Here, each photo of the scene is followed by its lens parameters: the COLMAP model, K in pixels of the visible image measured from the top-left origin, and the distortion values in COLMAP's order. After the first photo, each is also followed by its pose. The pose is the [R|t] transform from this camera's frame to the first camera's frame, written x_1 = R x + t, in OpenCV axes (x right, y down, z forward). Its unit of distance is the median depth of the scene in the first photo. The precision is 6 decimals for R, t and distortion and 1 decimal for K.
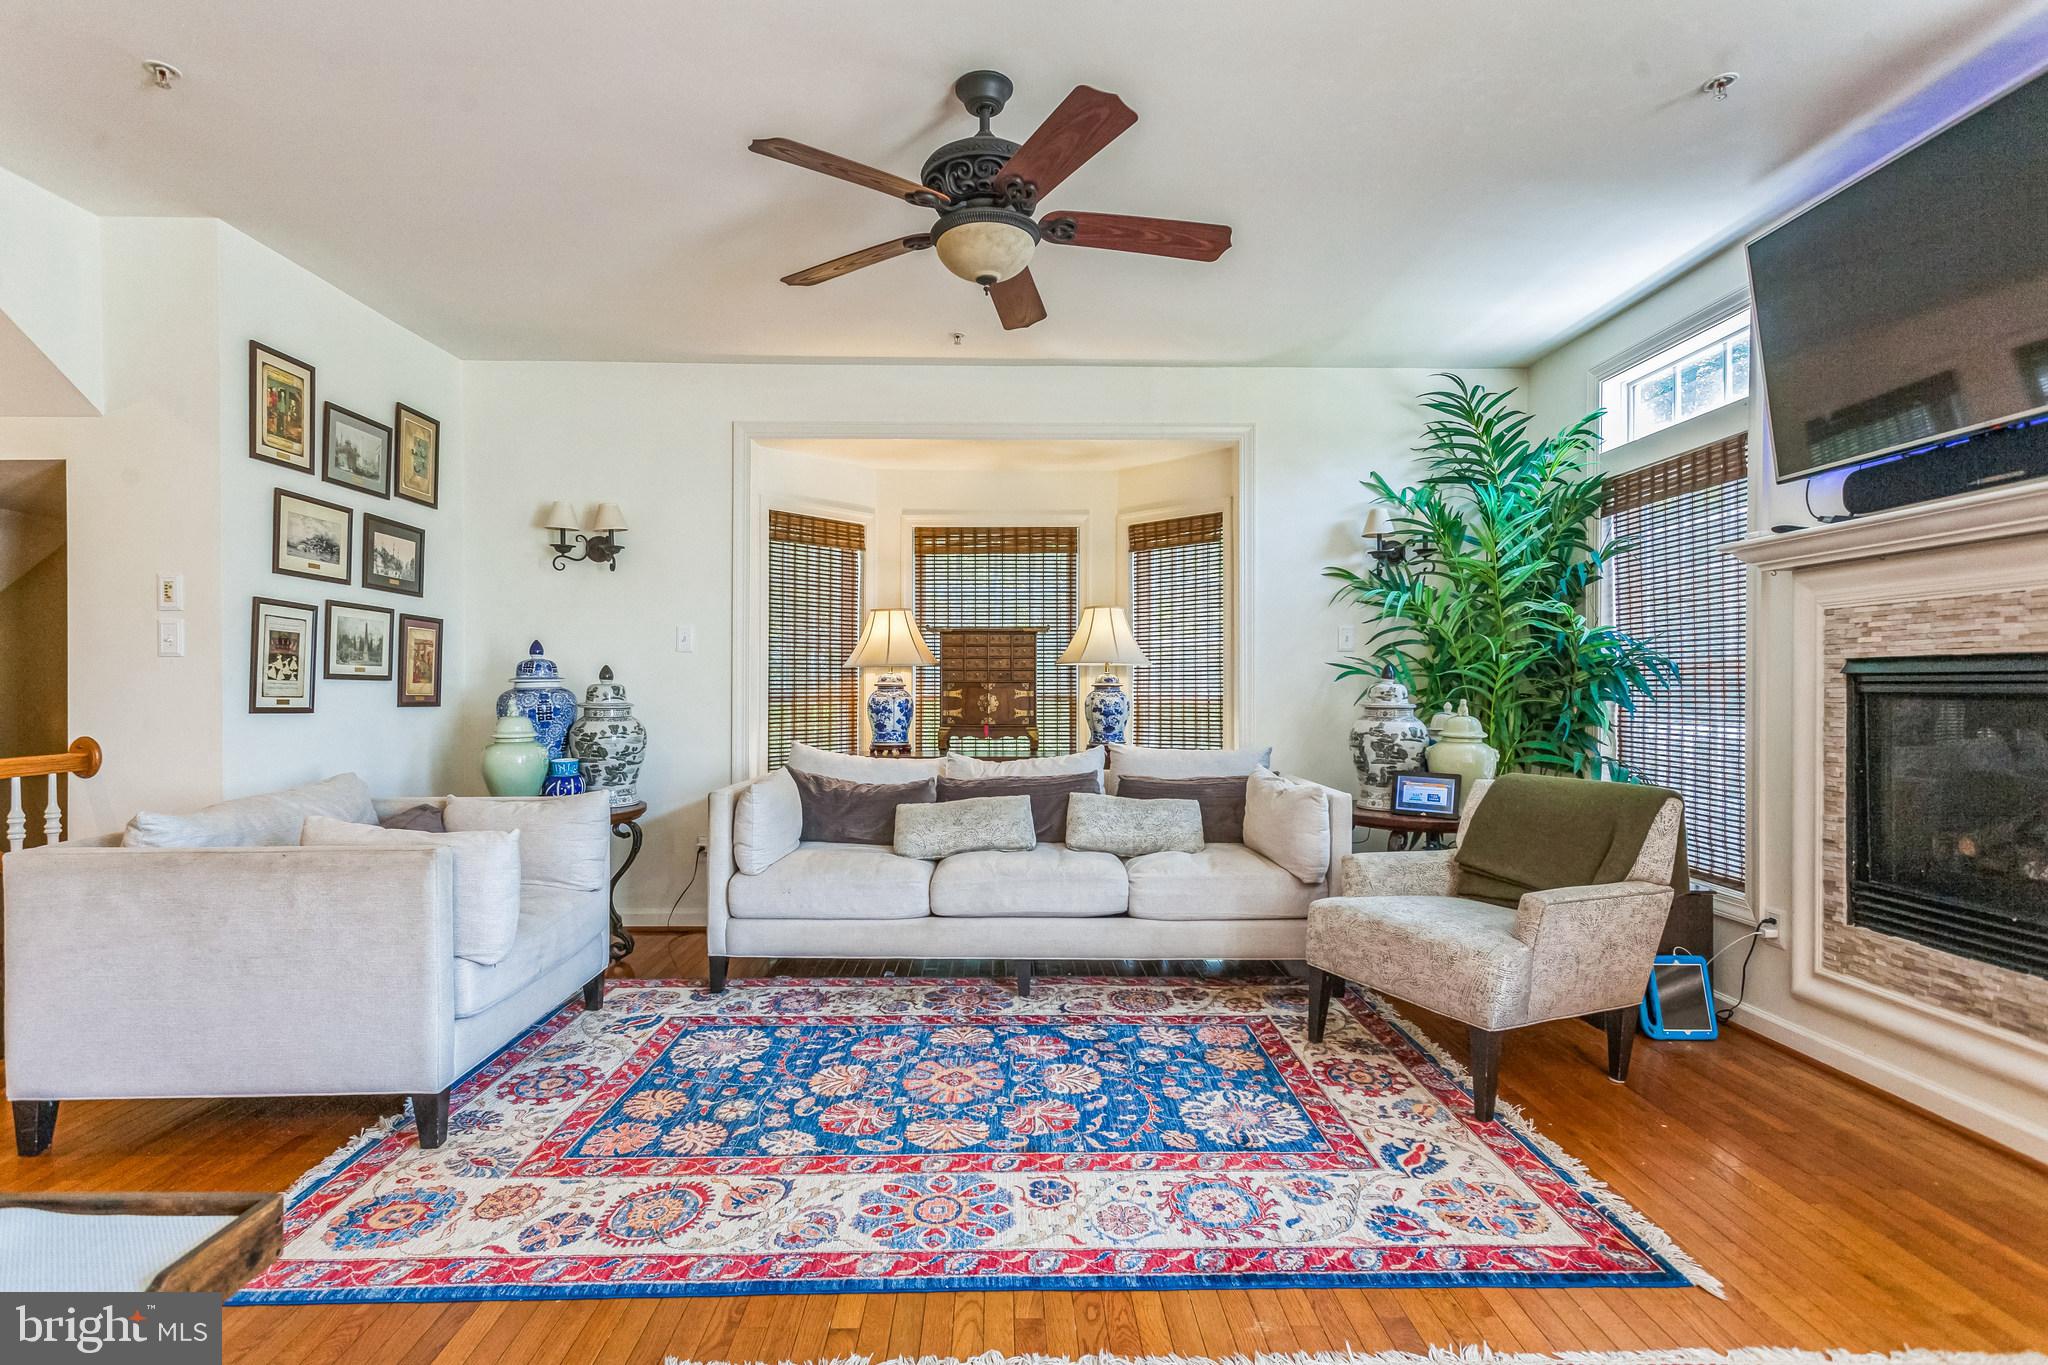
lens RADIAL K [[978.9, 0, 1013.0], [0, 978.9, 688.5], [0, 0, 1]] dist [0.000791, 0.008023]
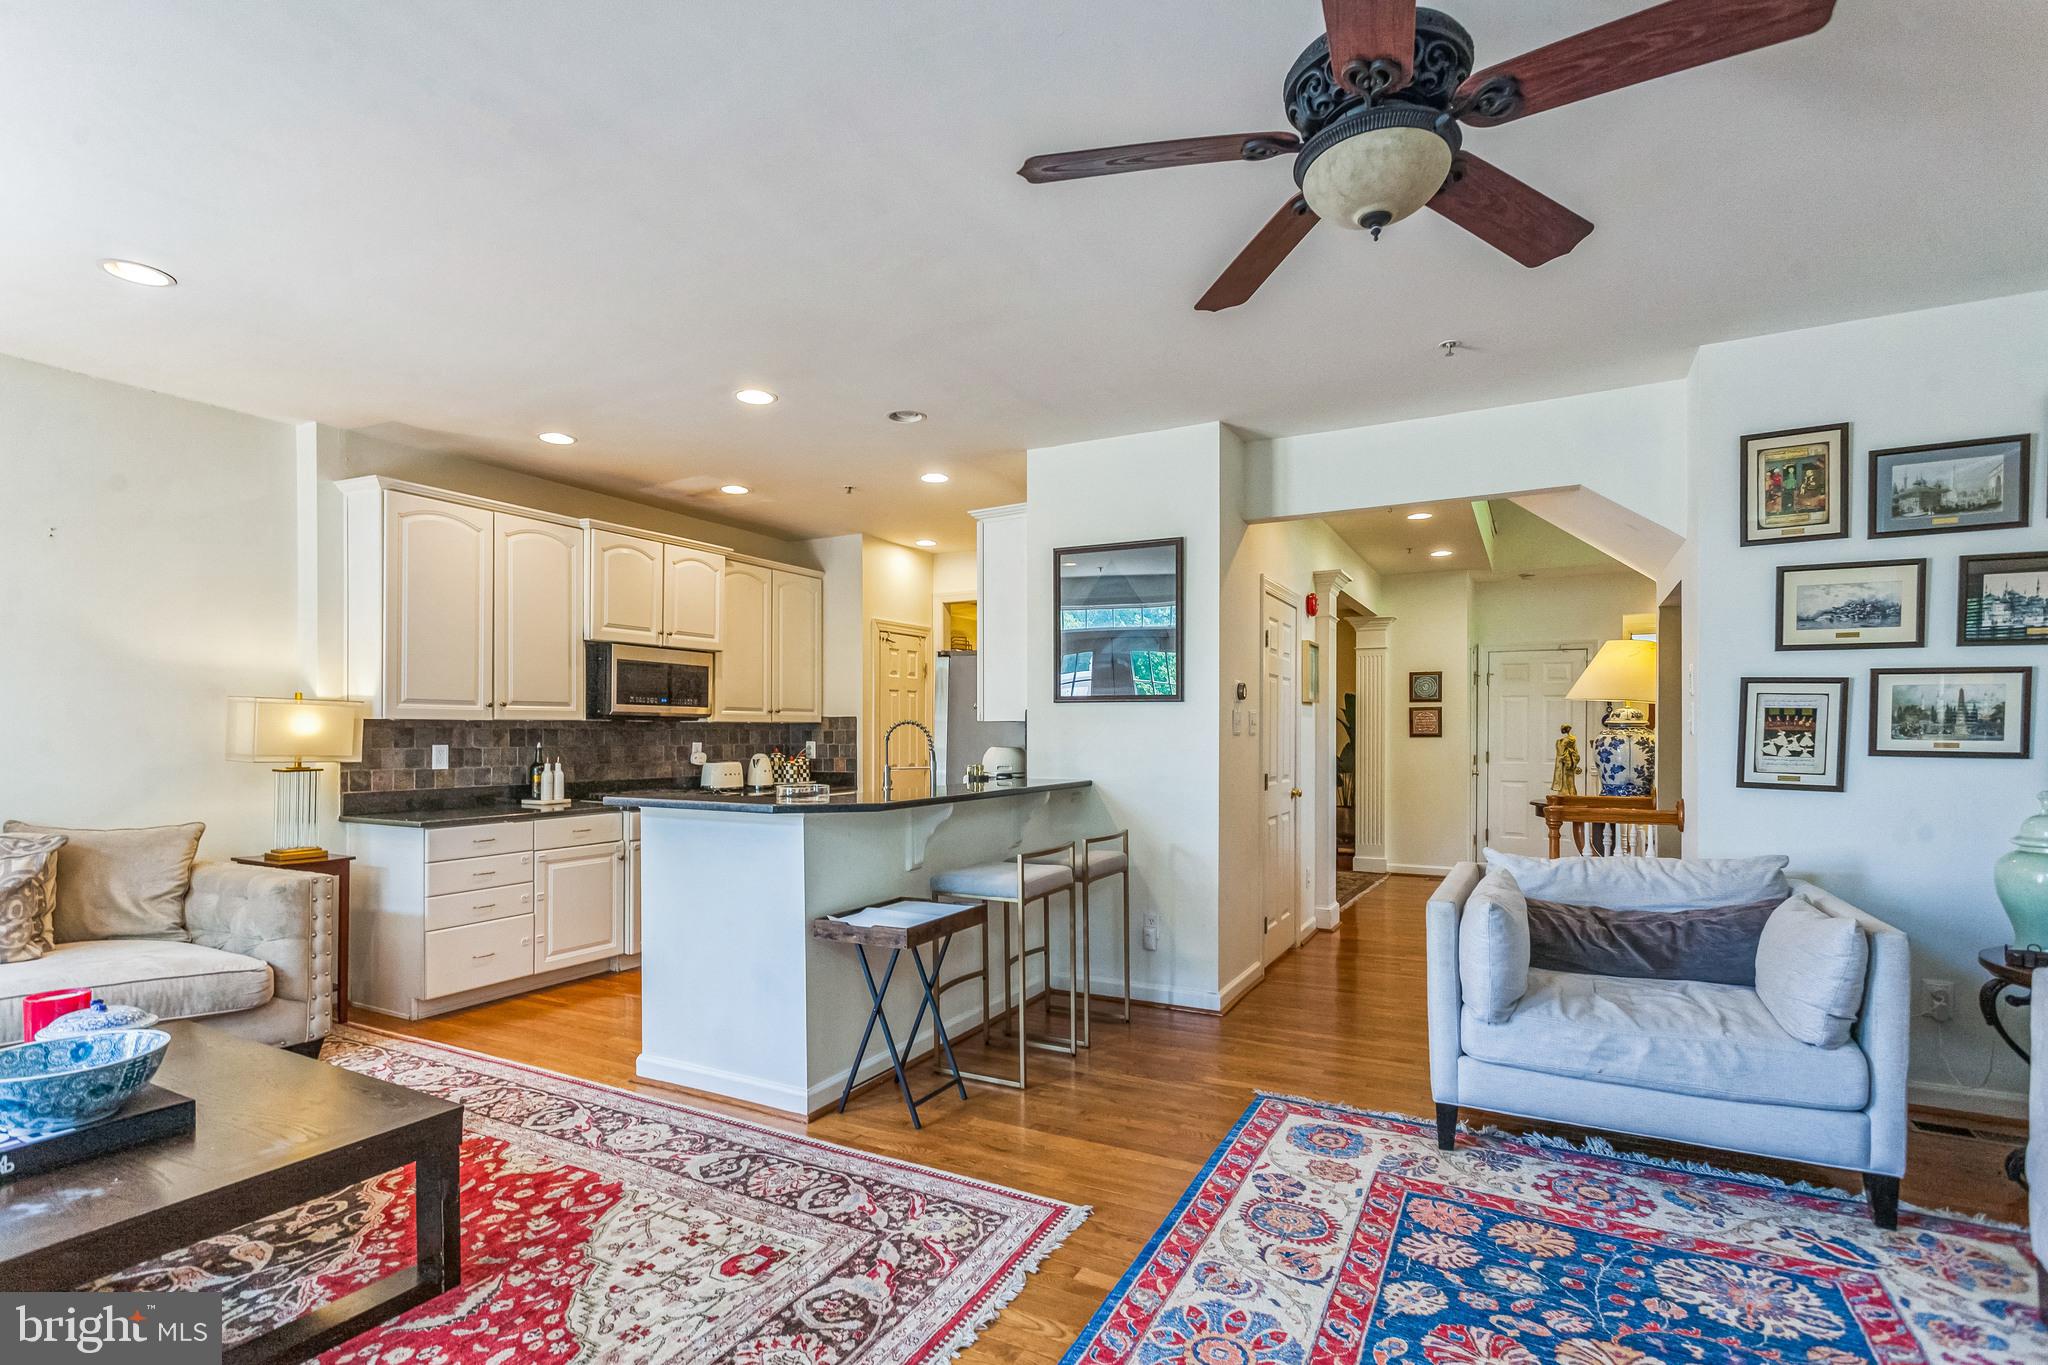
lens RADIAL K [[983.6, 0, 1017.4], [0, 983.6, 732.8], [0, 0, 1]] dist [0.004622, 0.000450]
pose [[-0.481835, 0.002790, -0.876257, 0.529532], [-0.003744, 0.999979, 0.005243, -0.036165], [0.876254, 0.005807, -0.481815, 0.818248]]
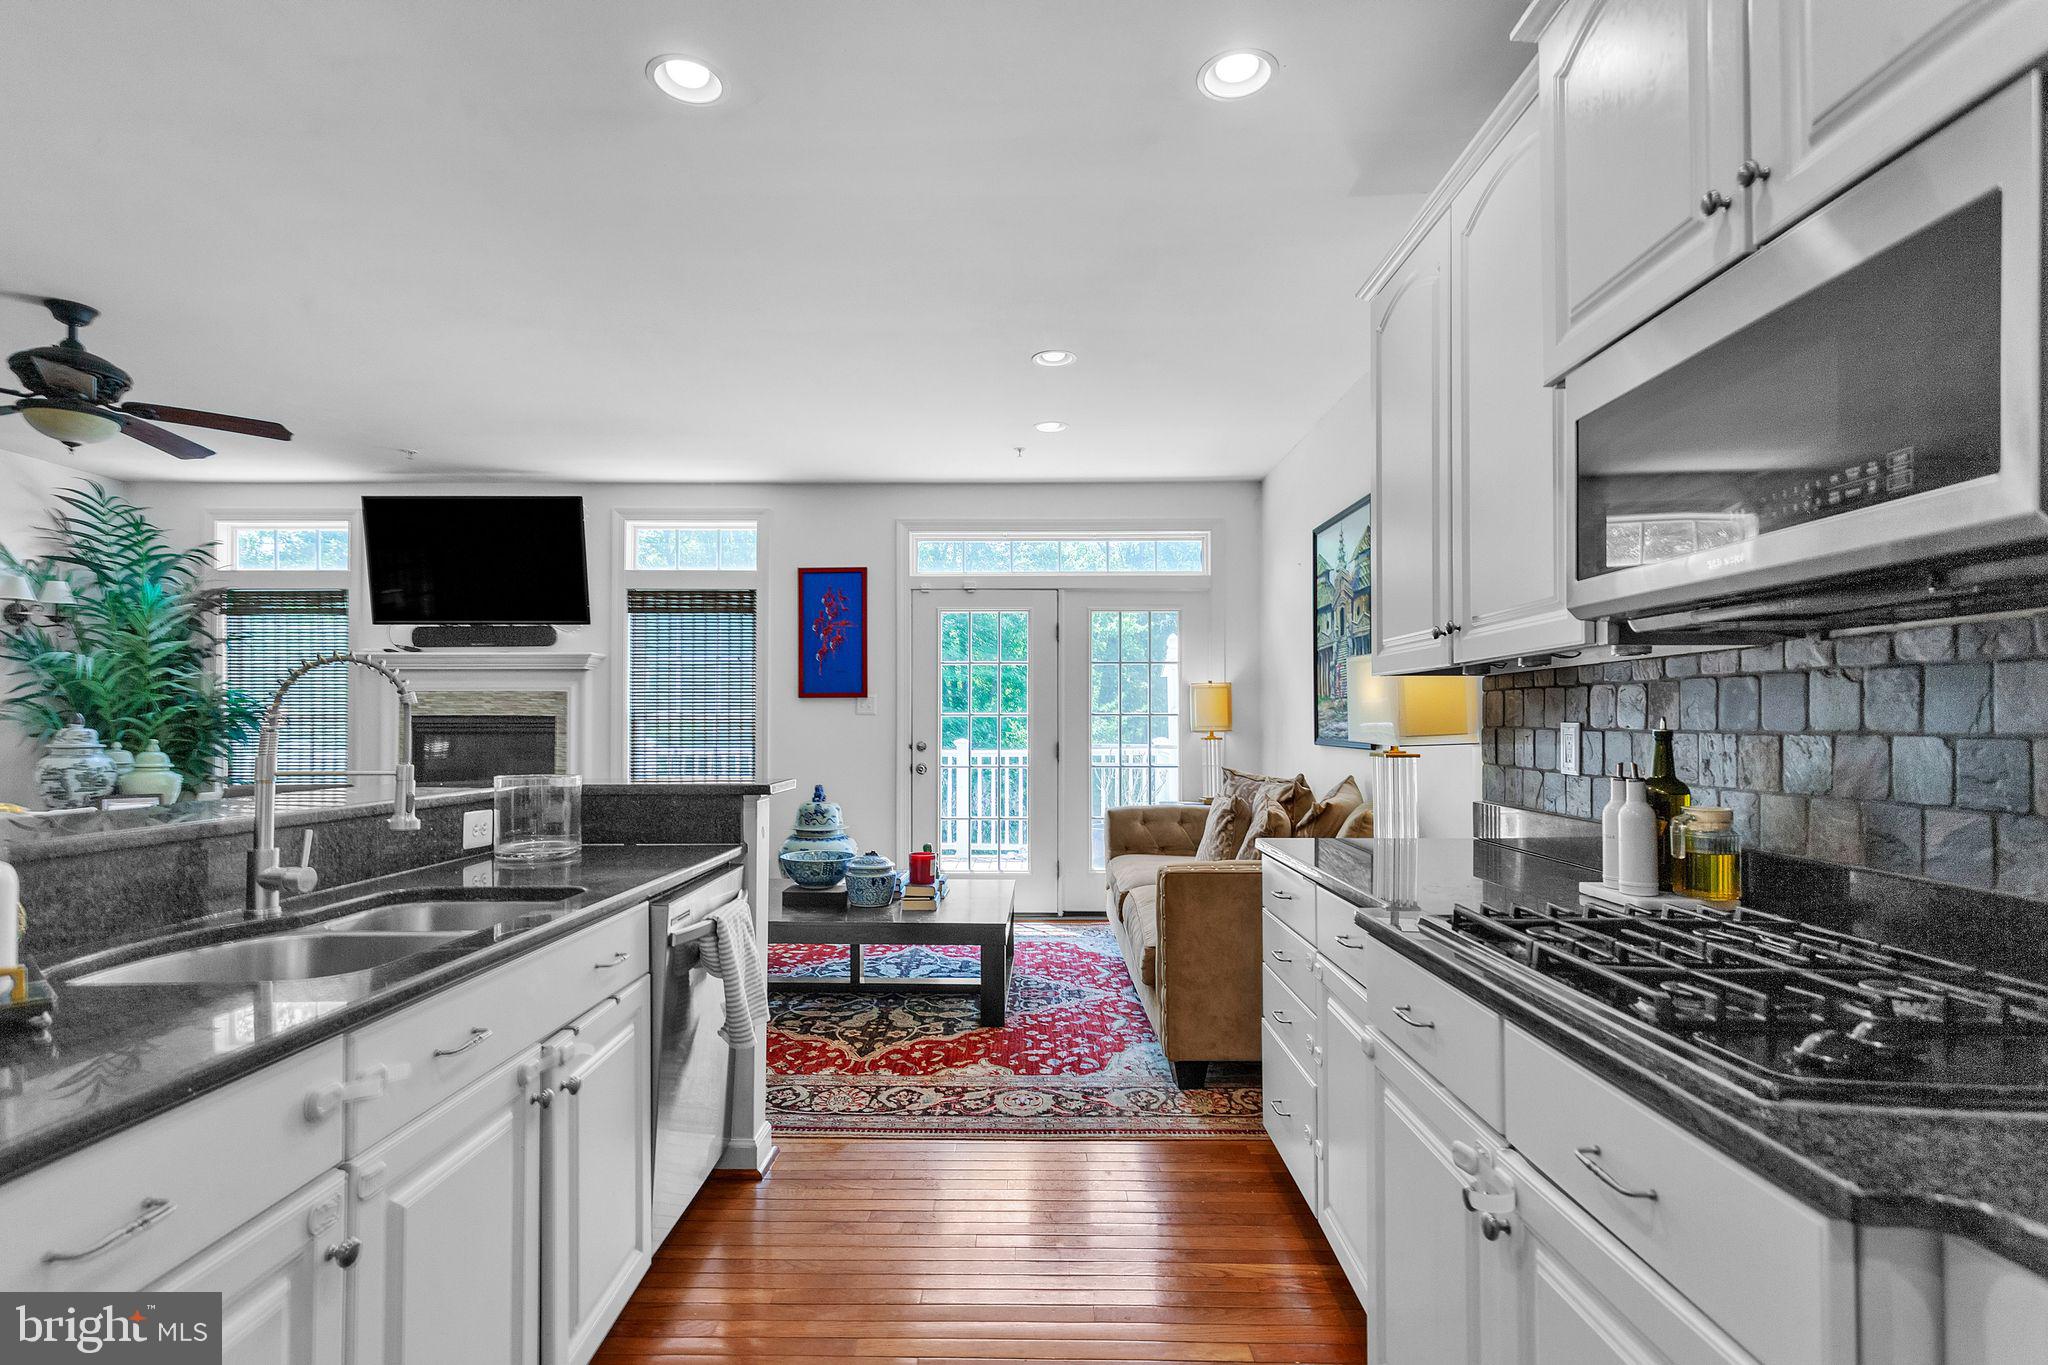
lens RADIAL K [[989.8, 0, 999.1], [0, 989.8, 711.3], [0, 0, 1]] dist [0.020783, 0.000244]
pose [[0.043867, 0.011152, 0.998975, -1.032757], [0.003521, 0.999930, -0.011317, -0.009899], [-0.999031, 0.004013, 0.043825, -0.285922]]
